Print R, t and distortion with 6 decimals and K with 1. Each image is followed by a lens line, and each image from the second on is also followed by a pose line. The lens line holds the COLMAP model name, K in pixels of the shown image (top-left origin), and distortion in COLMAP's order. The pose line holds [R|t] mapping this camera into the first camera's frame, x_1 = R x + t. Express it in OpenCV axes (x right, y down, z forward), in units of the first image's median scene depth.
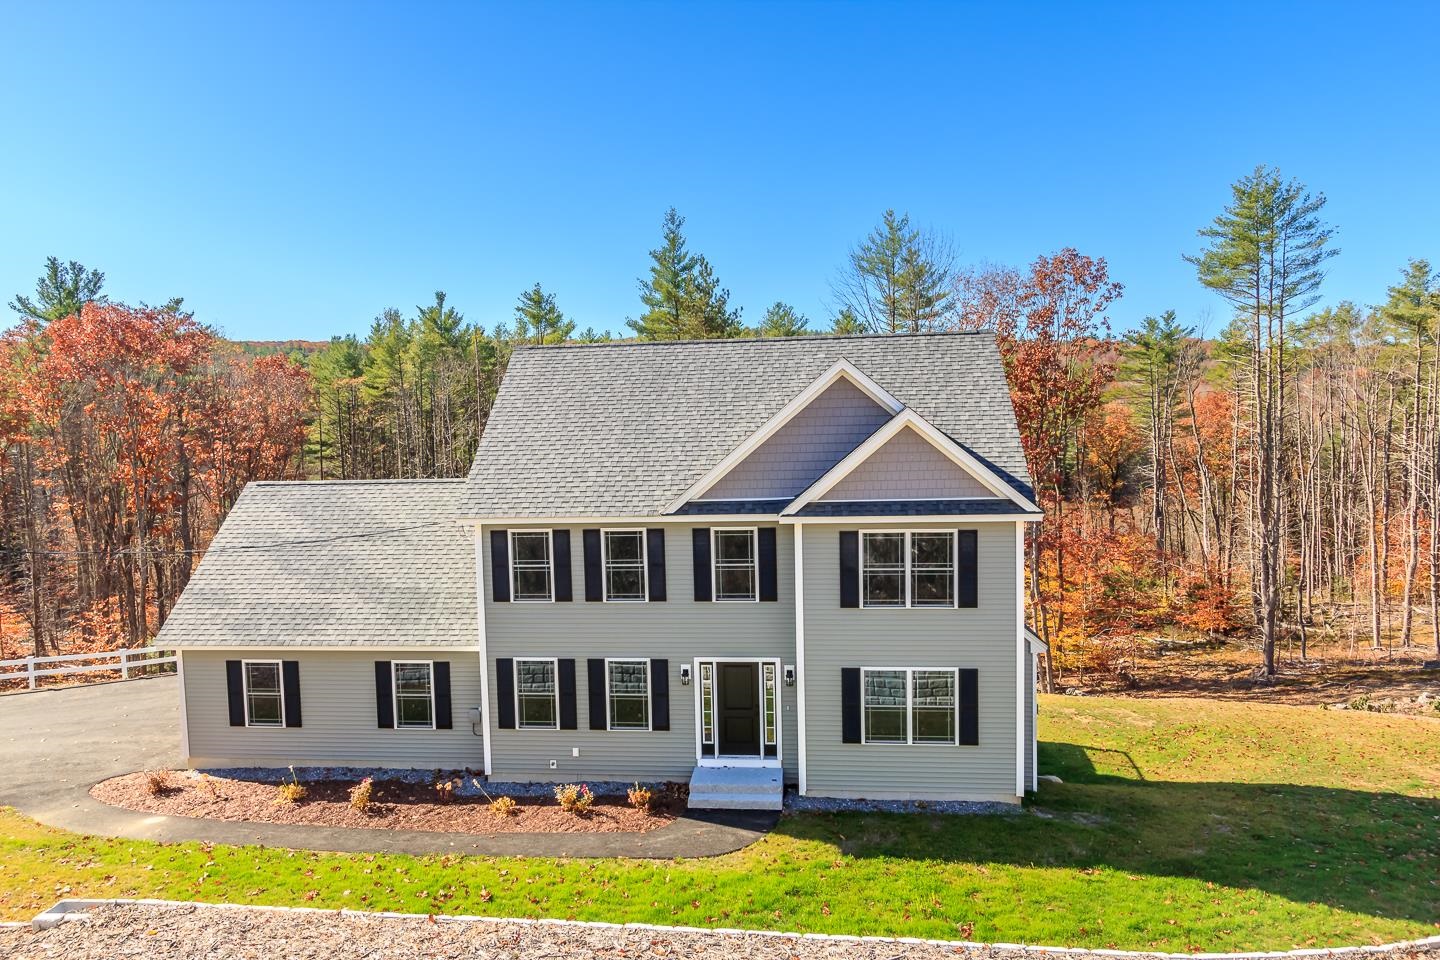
lens RADIAL K [[1012.9, 0, 720.0], [0, 1012.9, 480.0], [0, 0, 1]] dist [-0.003207, -0.000966]
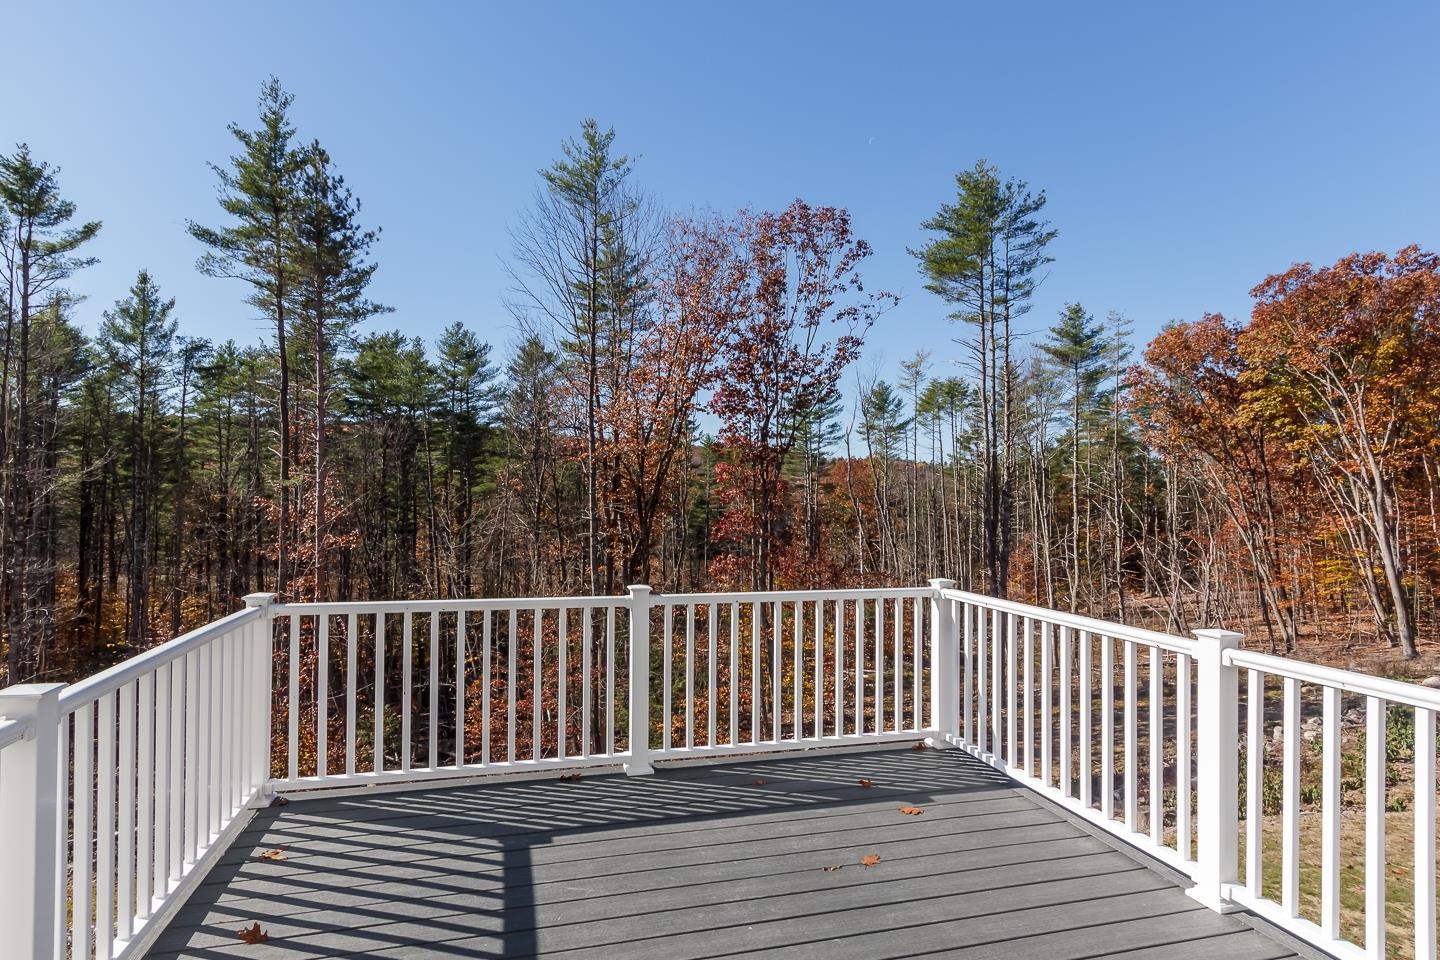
lens RADIAL K [[791.5, 0, 720.0], [0, 791.5, 480.0], [0, 0, 1]] dist [0.036996, 0.000202]
pose [[0.937321, 0.036538, 0.346547, 0.058536], [-0.007903, 0.996461, -0.083685, 0.050015], [-0.348379, 0.075701, 0.934292, 0.410945]]
